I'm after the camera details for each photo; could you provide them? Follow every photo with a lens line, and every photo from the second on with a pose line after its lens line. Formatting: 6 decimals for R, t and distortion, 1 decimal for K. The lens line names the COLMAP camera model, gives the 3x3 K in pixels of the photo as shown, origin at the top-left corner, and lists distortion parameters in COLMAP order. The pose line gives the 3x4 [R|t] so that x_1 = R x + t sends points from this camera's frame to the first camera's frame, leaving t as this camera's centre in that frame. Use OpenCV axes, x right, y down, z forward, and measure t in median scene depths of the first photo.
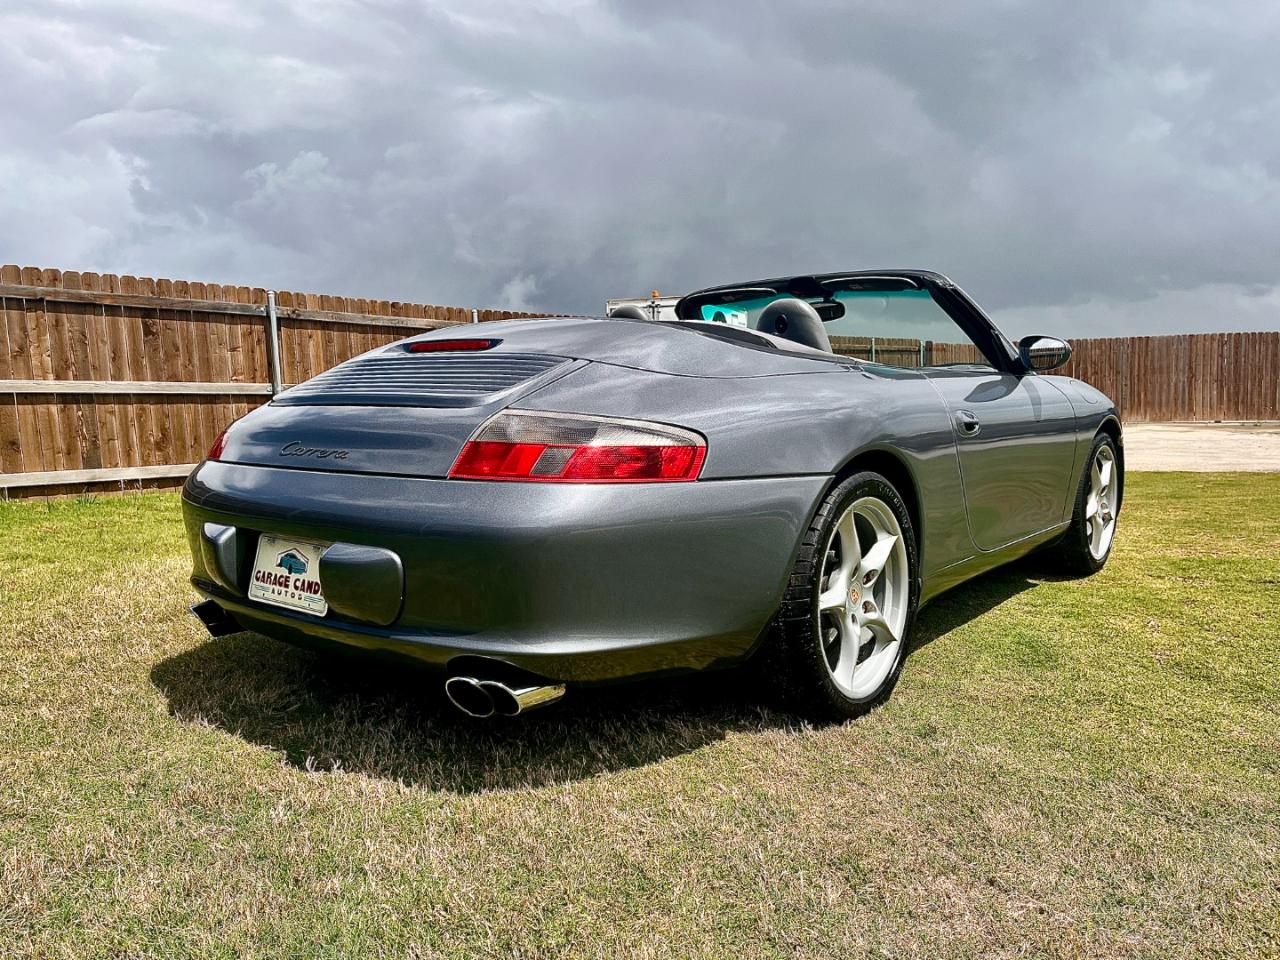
lens RADIAL K [[986.6, 0, 635.5], [0, 986.6, 474.1], [0, 0, 1]] dist [0.056521, -0.085686]
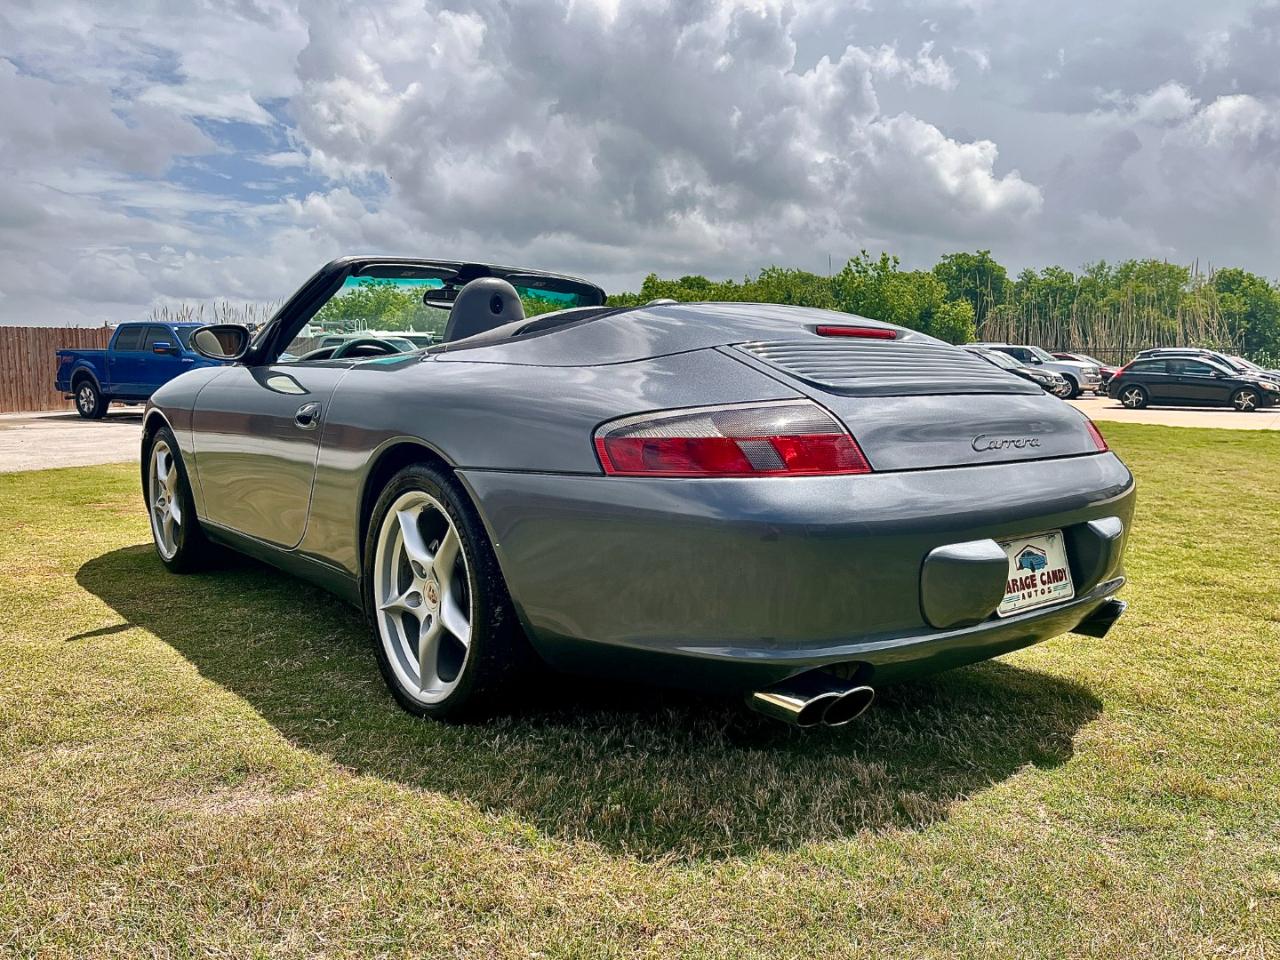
lens RADIAL K [[973.5, 0, 666.1], [0, 973.5, 465.8], [0, 0, 1]] dist [0.071834, -0.094345]
pose [[0.185730, -0.074167, 0.979798, -1.093285], [0.076161, 0.995234, 0.060898, -0.069153], [-0.979645, 0.063312, 0.190494, 0.957165]]
